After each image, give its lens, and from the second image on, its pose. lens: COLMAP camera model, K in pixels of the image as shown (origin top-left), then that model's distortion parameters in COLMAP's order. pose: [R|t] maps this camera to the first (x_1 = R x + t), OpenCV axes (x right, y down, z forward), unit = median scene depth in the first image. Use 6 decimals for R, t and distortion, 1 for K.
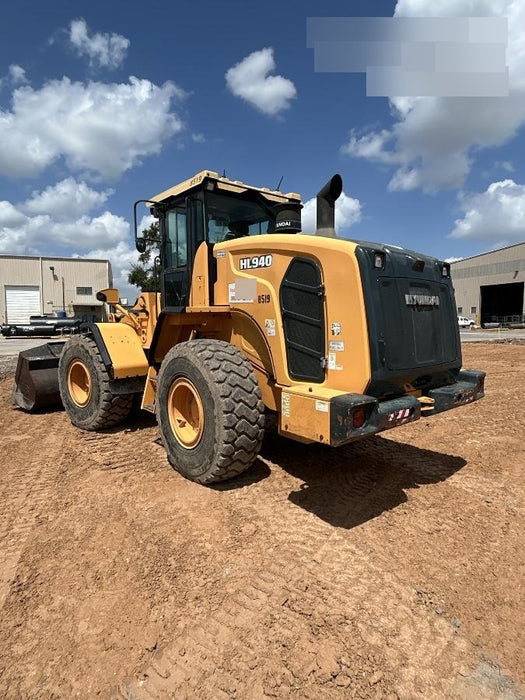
lens RADIAL K [[407.7, 0, 262.5], [0, 407.7, 350.0], [0, 0, 1]] dist [-0.003778, -0.001630]
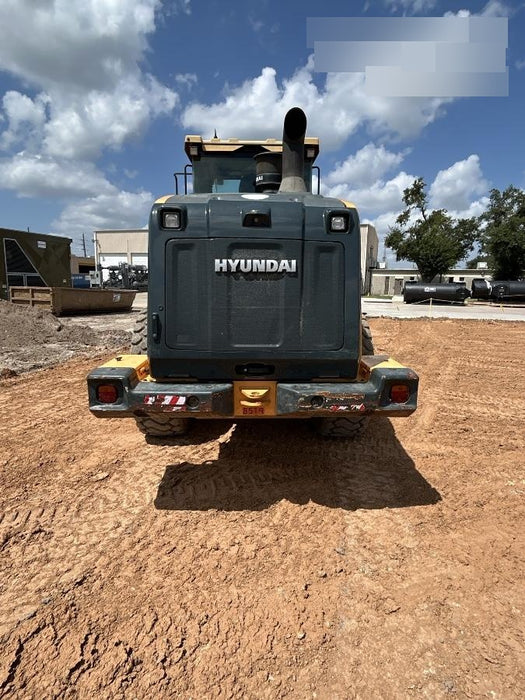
lens RADIAL K [[406.0, 0, 262.5], [0, 406.0, 350.0], [0, 0, 1]] dist [-0.006239, -0.000069]
pose [[0.784290, 0.120501, -0.608579, 0.738686], [-0.066448, 0.991629, 0.110713, -0.041872], [0.616825, -0.046392, 0.785732, 0.329980]]
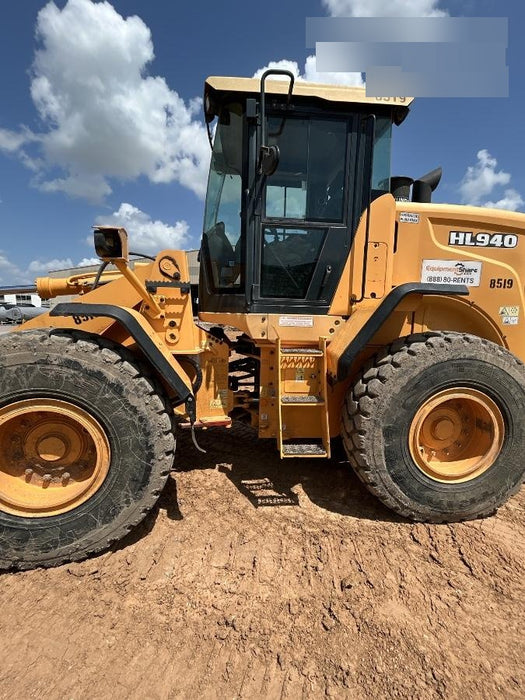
lens RADIAL K [[323.6, 0, 262.5], [0, 323.6, 350.0], [0, 0, 1]] dist [0.003785, 0.001491]
pose [[0.576327, -0.068522, 0.814341, -0.833850], [0.046505, 0.997614, 0.051031, -0.037093], [-0.815895, 0.008461, 0.578139, 0.952166]]
